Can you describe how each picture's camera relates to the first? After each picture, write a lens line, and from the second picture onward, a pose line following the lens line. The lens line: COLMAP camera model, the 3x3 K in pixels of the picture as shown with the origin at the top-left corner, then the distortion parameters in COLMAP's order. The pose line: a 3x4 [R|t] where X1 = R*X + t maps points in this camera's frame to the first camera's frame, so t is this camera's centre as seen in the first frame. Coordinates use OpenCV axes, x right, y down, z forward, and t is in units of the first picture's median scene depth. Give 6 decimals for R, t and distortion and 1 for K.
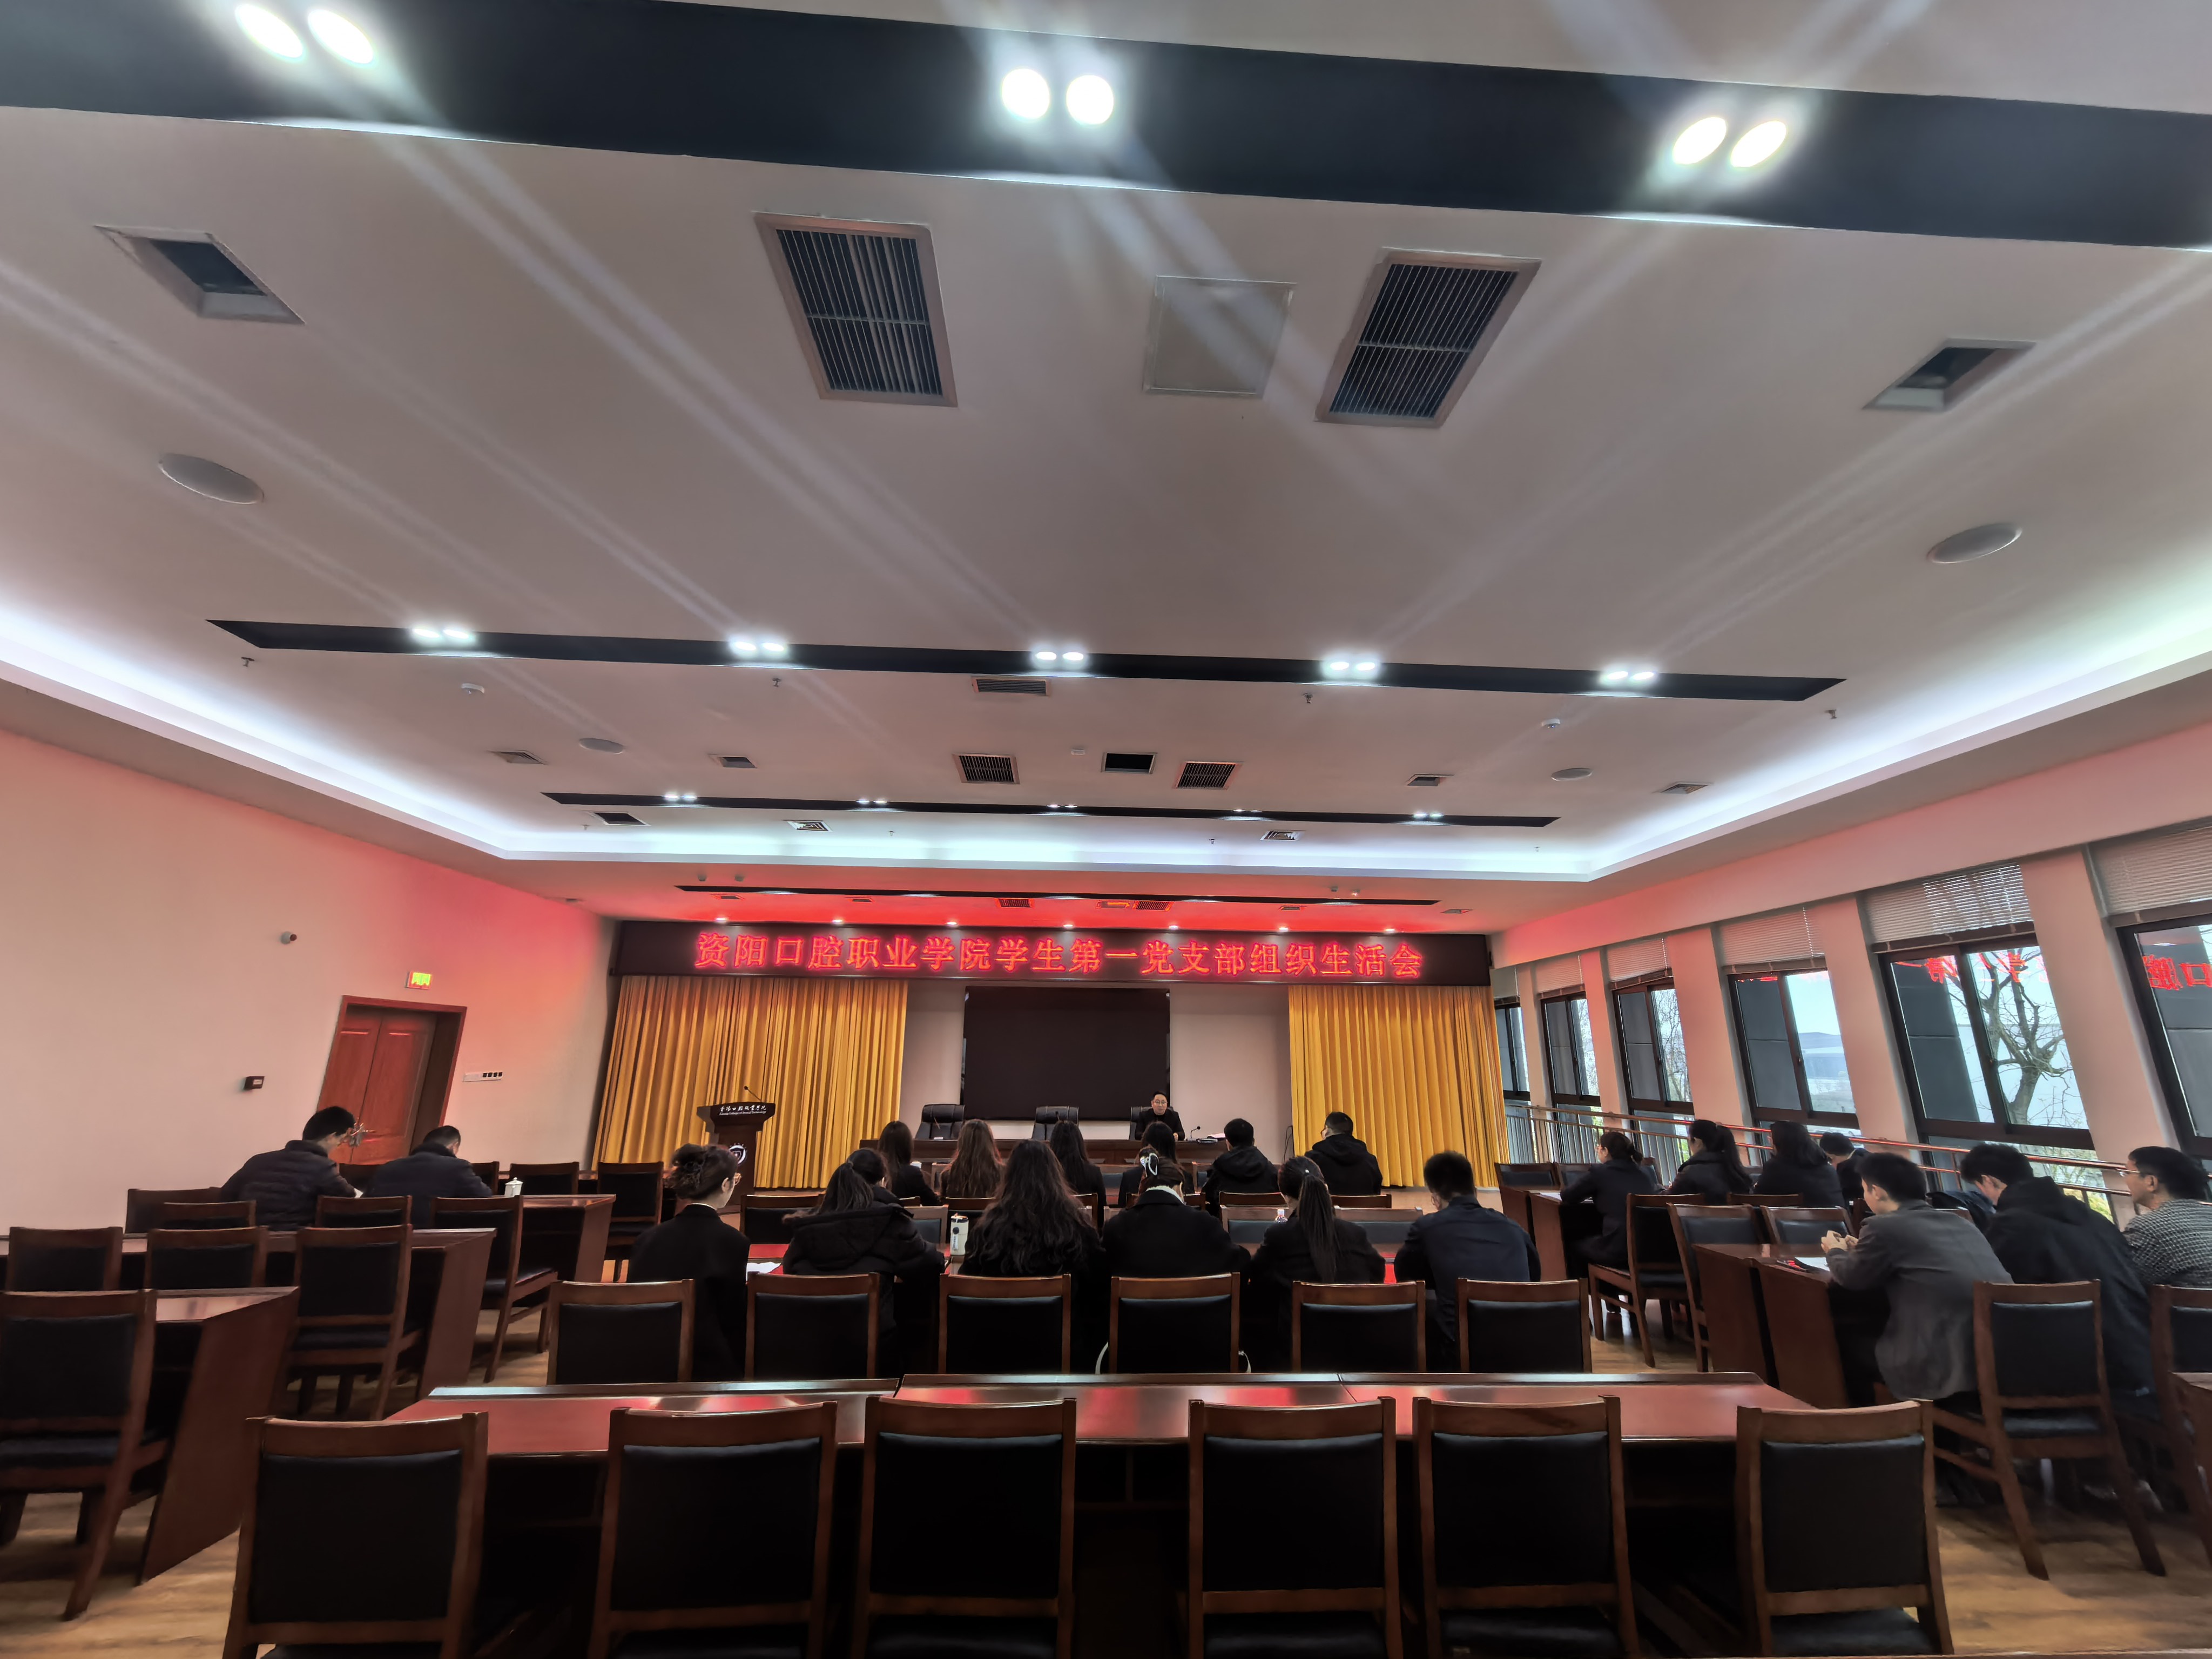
lens RADIAL K [[876.7, 0, 1106.0], [0, 876.7, 829.5], [0, 0, 1]] dist [-0.000042, 0.000002]
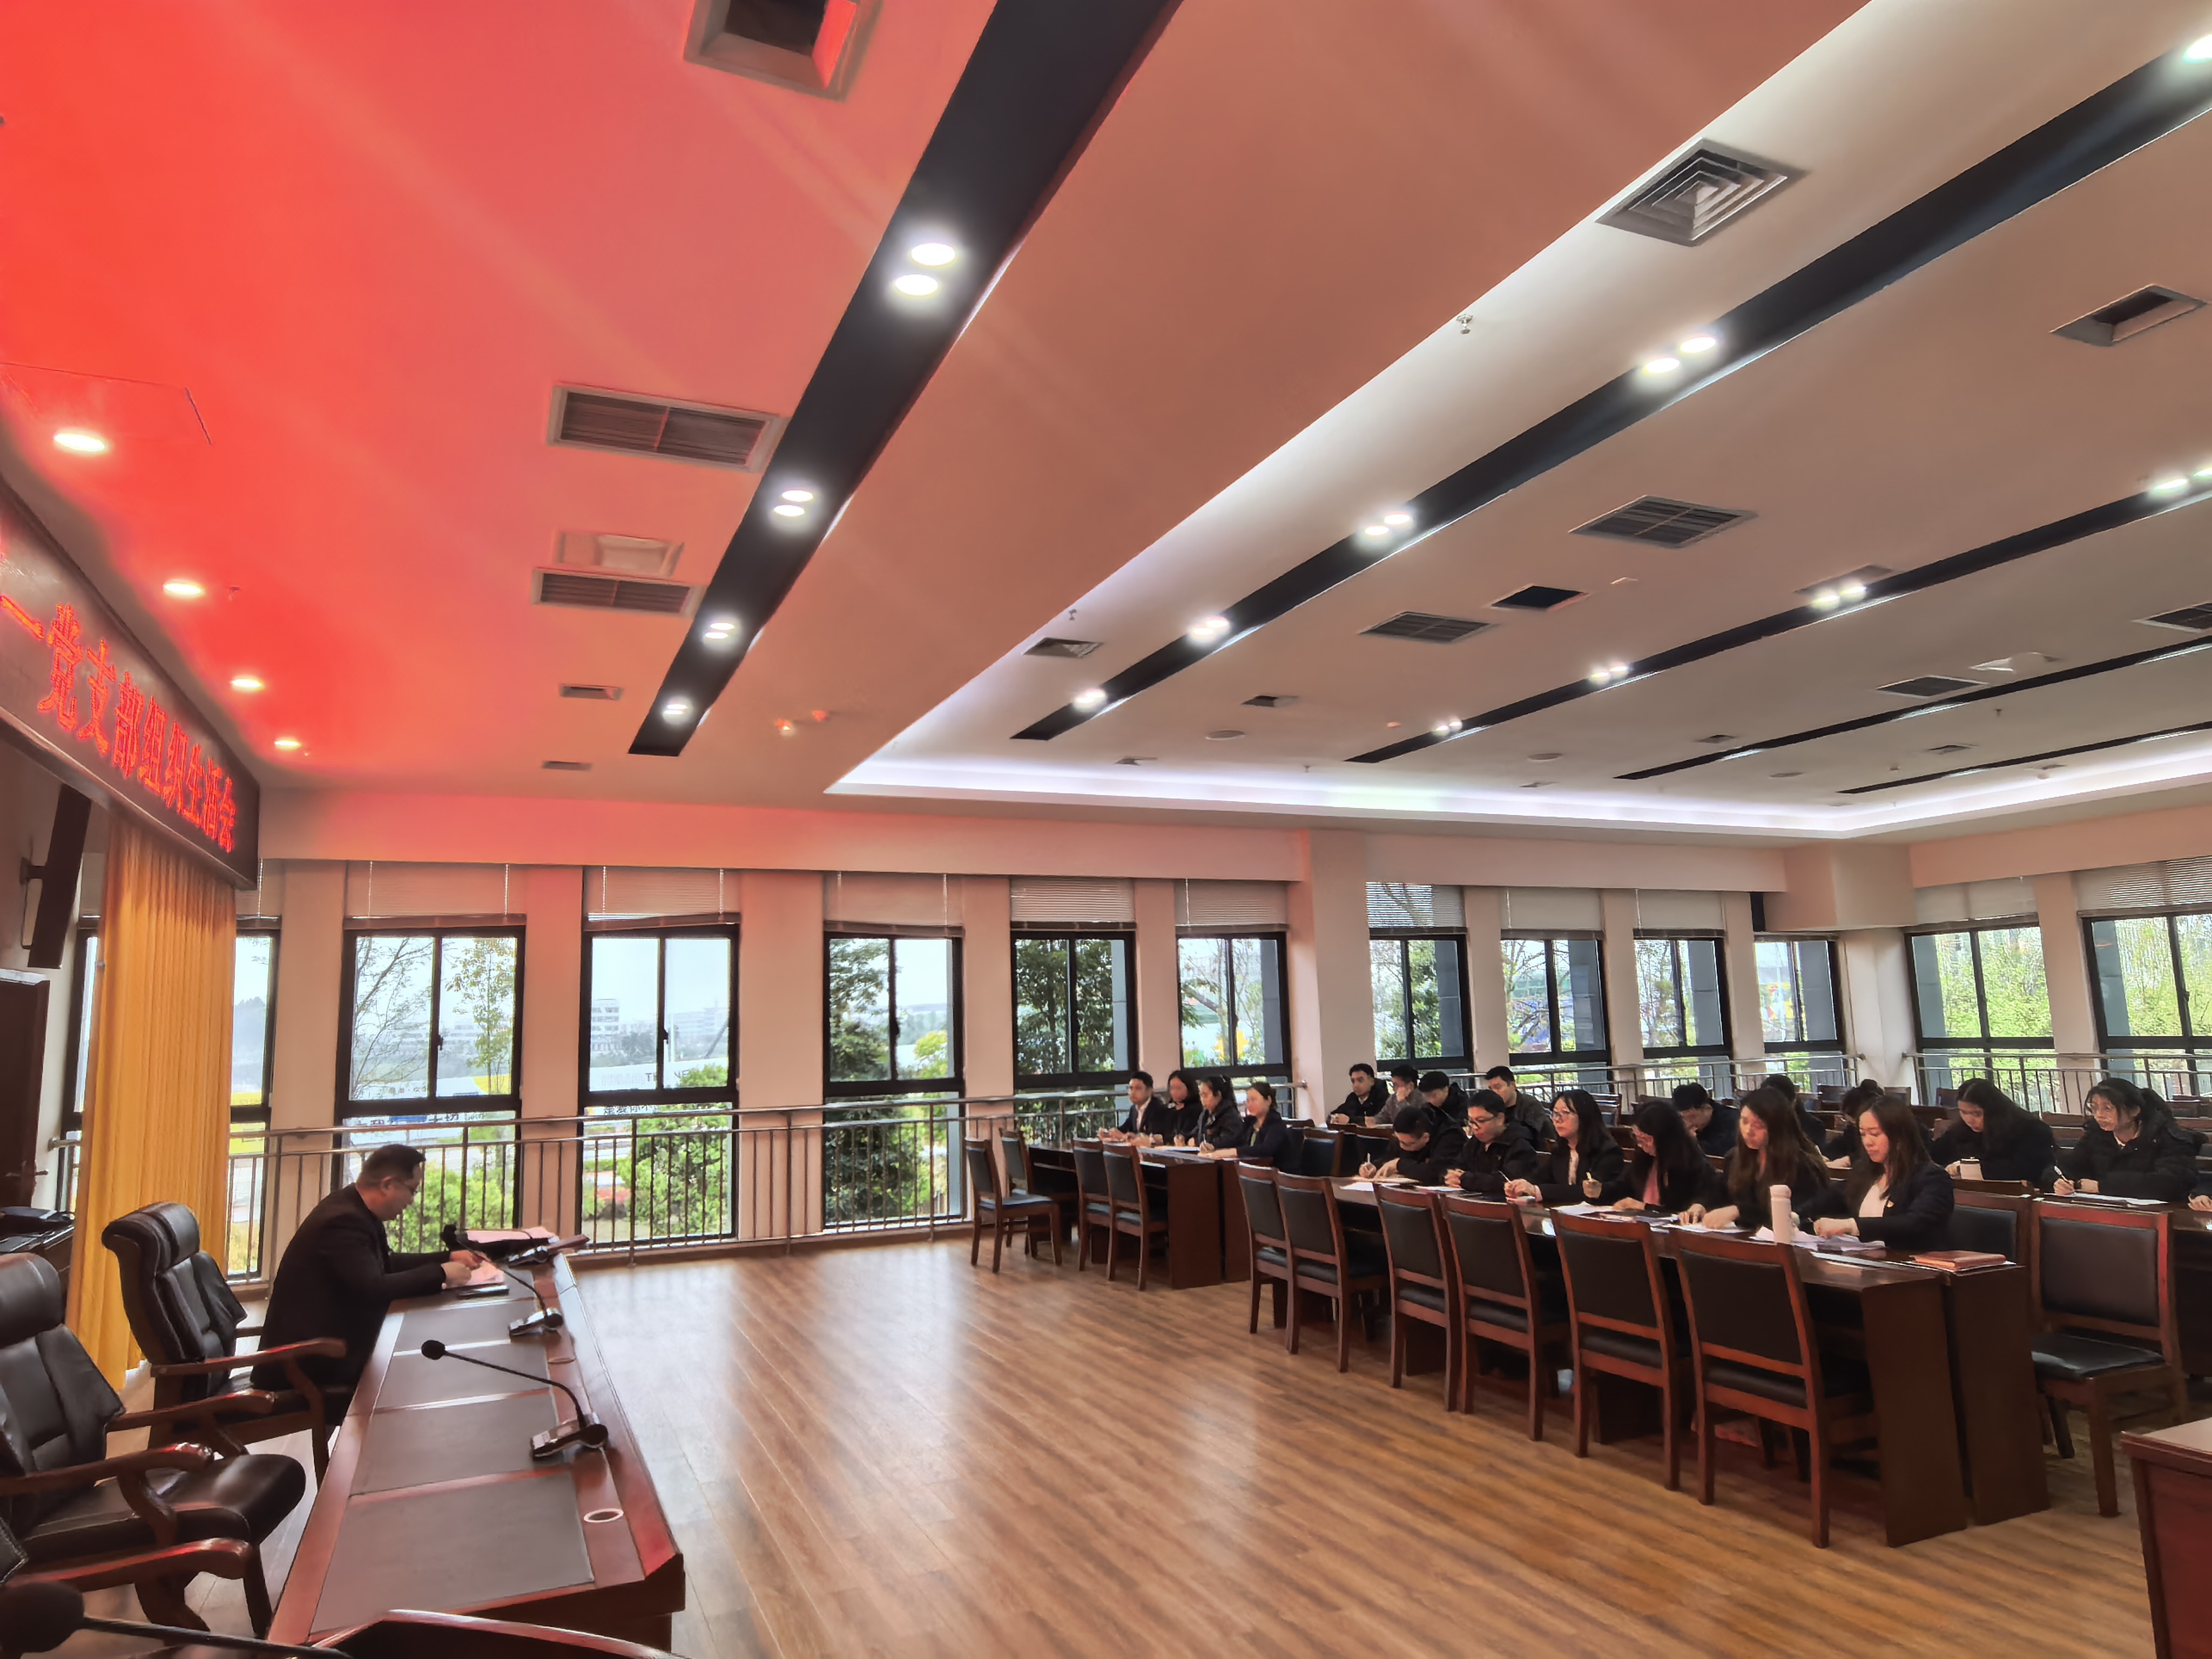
lens RADIAL K [[1363.3, 0, 1106.0], [0, 1363.3, 829.5], [0, 0, 1]] dist [0.000723, 0.000107]
pose [[-0.357314, 0.137195, 0.923853, -0.603154], [-0.207599, 0.952742, -0.221777, 0.299865], [-0.910620, -0.271035, -0.311947, 1.165839]]
